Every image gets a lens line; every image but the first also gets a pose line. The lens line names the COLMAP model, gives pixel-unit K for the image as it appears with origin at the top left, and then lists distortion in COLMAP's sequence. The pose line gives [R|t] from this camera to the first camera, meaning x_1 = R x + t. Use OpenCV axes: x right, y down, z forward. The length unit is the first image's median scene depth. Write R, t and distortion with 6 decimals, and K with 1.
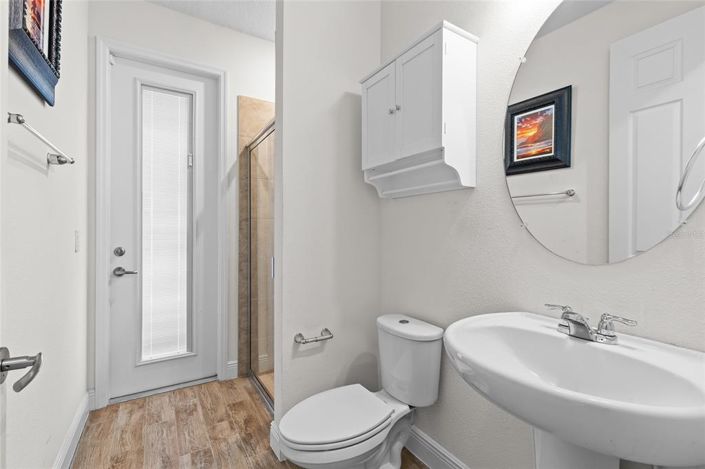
lens RADIAL K [[317.6, 0, 354.2], [0, 317.6, 233.2], [0, 0, 1]] dist [0.004017, -0.000016]
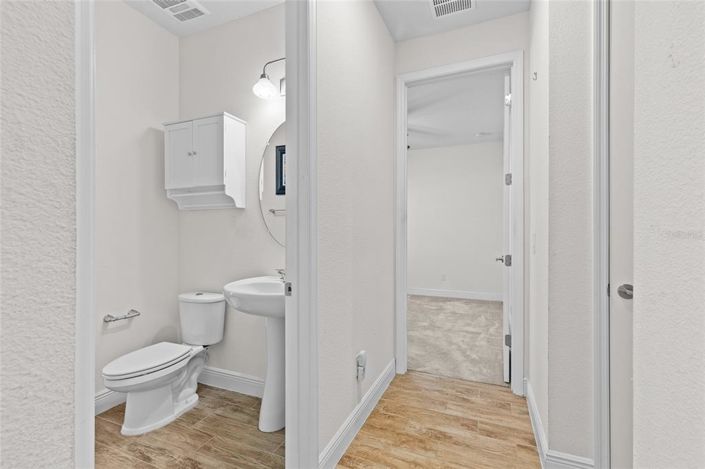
lens RADIAL K [[317.6, 0, 354.2], [0, 317.6, 233.2], [0, 0, 1]] dist [0.004017, -0.000016]
pose [[0.818525, -0.000662, 0.574470, -0.111354], [0.005588, 0.999961, -0.006809, 0.005017], [-0.574444, 0.008783, 0.818497, -0.677962]]
